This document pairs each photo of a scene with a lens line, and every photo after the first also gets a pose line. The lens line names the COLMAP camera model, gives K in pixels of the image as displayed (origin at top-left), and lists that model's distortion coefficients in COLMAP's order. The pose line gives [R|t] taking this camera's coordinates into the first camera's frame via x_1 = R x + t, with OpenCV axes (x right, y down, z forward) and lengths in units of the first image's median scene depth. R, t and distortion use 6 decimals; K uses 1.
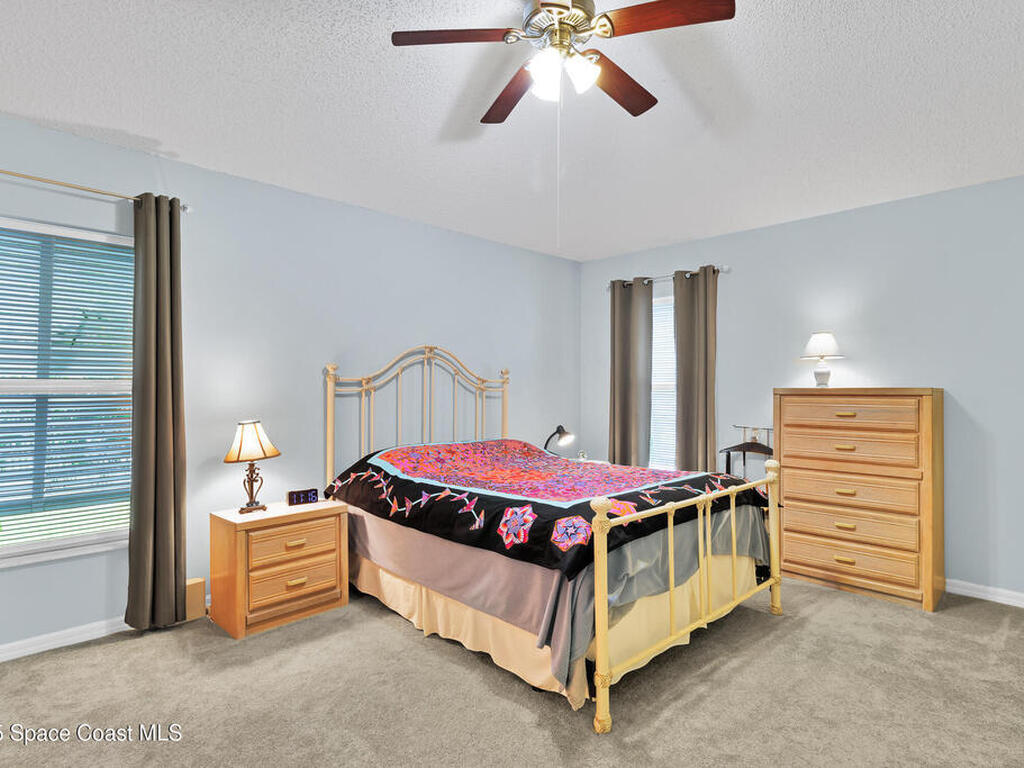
lens RADIAL K [[541.2, 0, 523.9], [0, 541.2, 387.6], [0, 0, 1]] dist [0.000640, 0.000550]
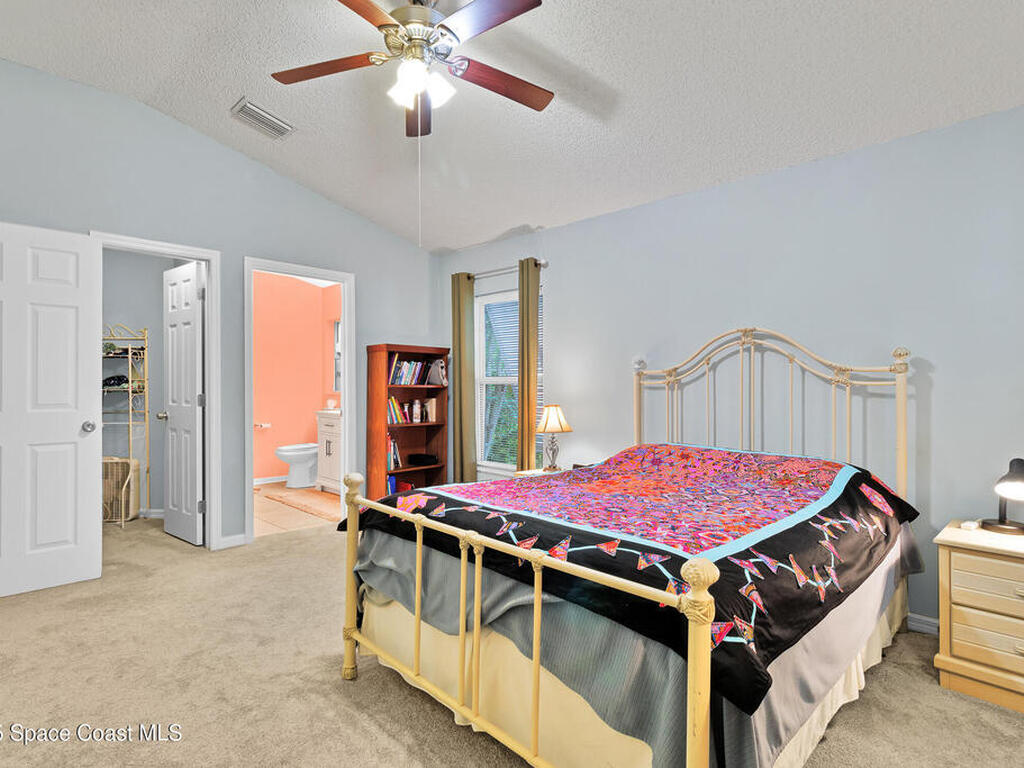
lens RADIAL K [[541.2, 0, 523.9], [0, 541.2, 387.6], [0, 0, 1]] dist [0.000640, 0.000550]
pose [[-0.016045, 0.004608, -0.999861, 0.839287], [-0.024799, 0.999680, 0.005005, 0.018408], [0.999564, 0.024876, -0.015926, 0.924064]]
